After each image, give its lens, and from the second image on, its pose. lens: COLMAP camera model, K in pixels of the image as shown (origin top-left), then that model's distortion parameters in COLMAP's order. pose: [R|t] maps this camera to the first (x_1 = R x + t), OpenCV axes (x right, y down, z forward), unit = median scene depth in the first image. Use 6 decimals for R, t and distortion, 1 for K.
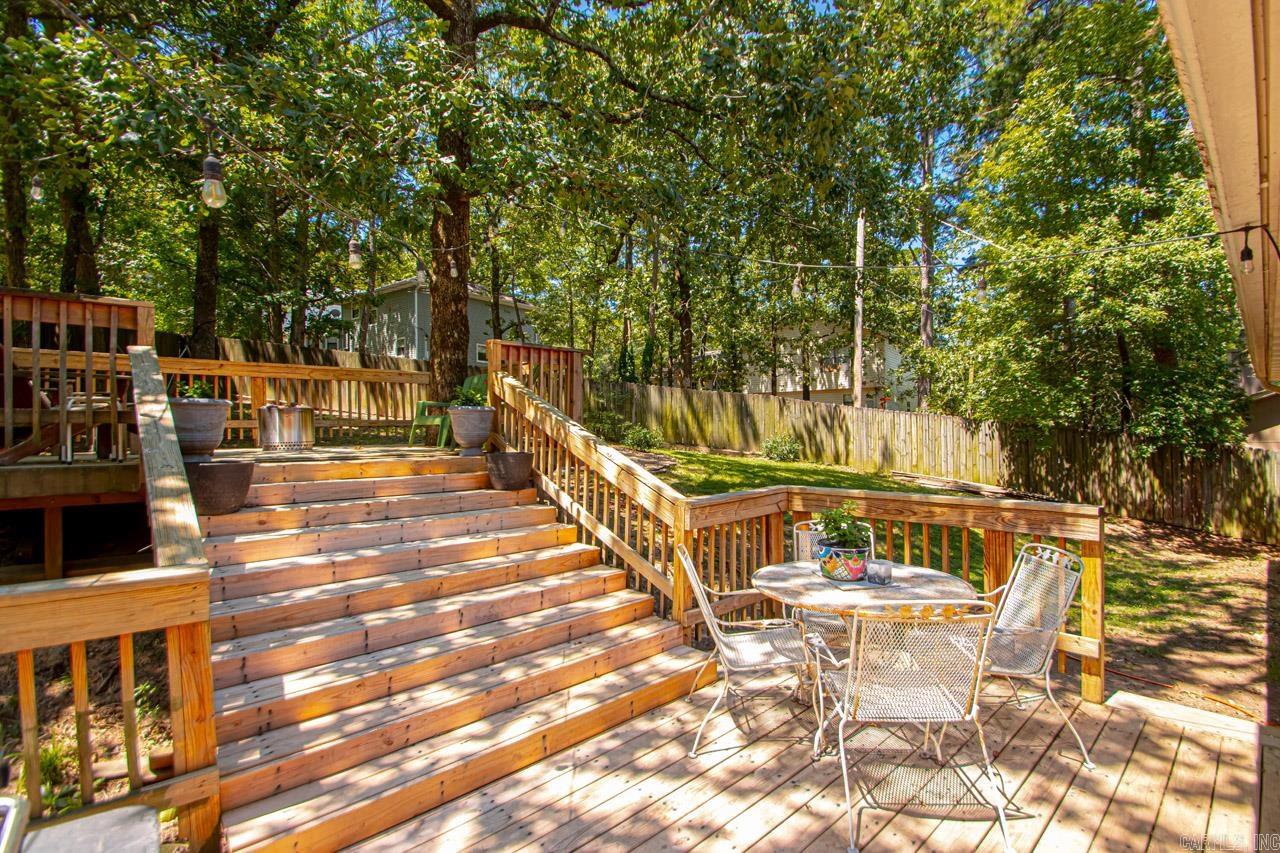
lens RADIAL K [[587.3, 0, 646.9], [0, 587.3, 419.0], [0, 0, 1]] dist [0.008676, 0.000266]
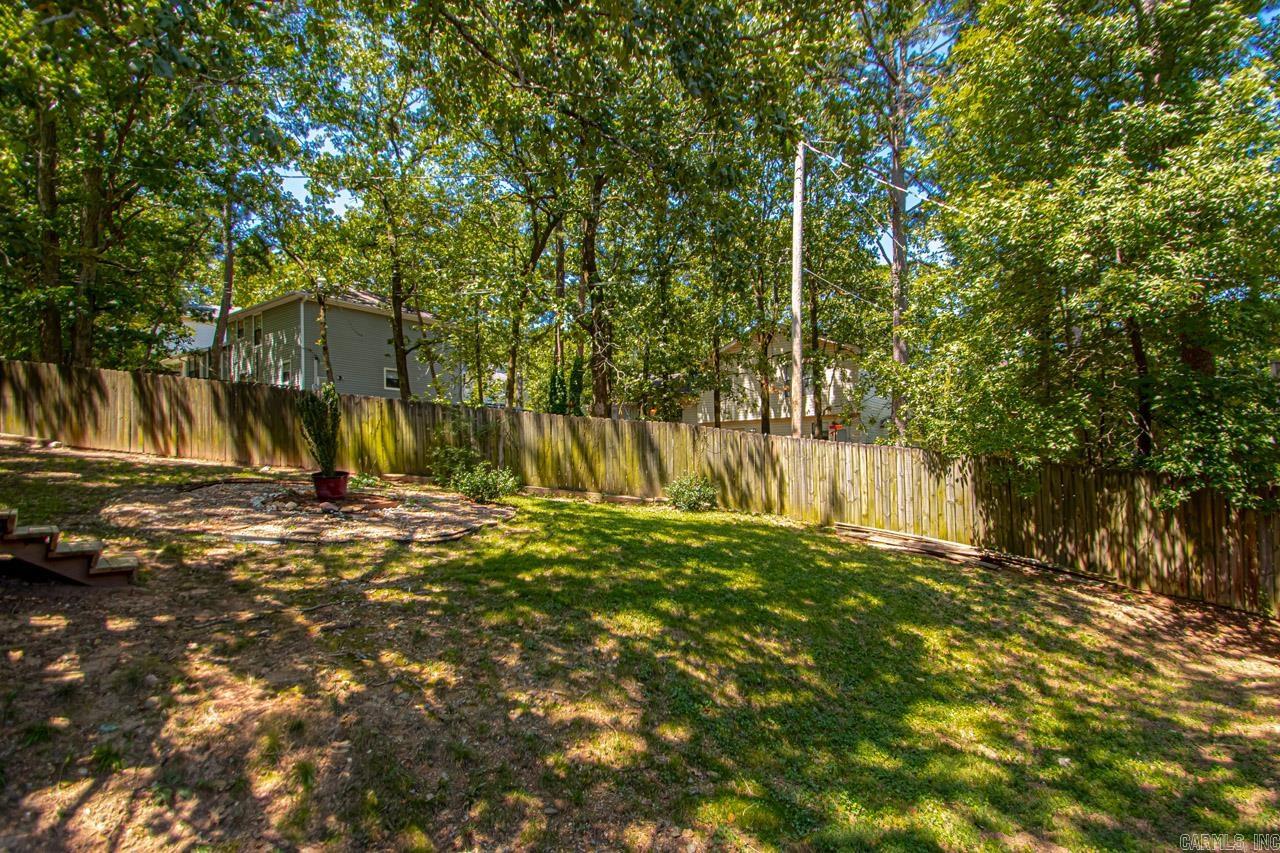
lens RADIAL K [[628.5, 0, 639.3], [0, 628.5, 440.7], [0, 0, 1]] dist [-0.002621, -0.000986]
pose [[0.999948, -0.010000, 0.001962, 0.220192], [0.010036, 0.999767, -0.019133, -0.004661], [-0.001770, 0.019152, 0.999815, 0.270223]]
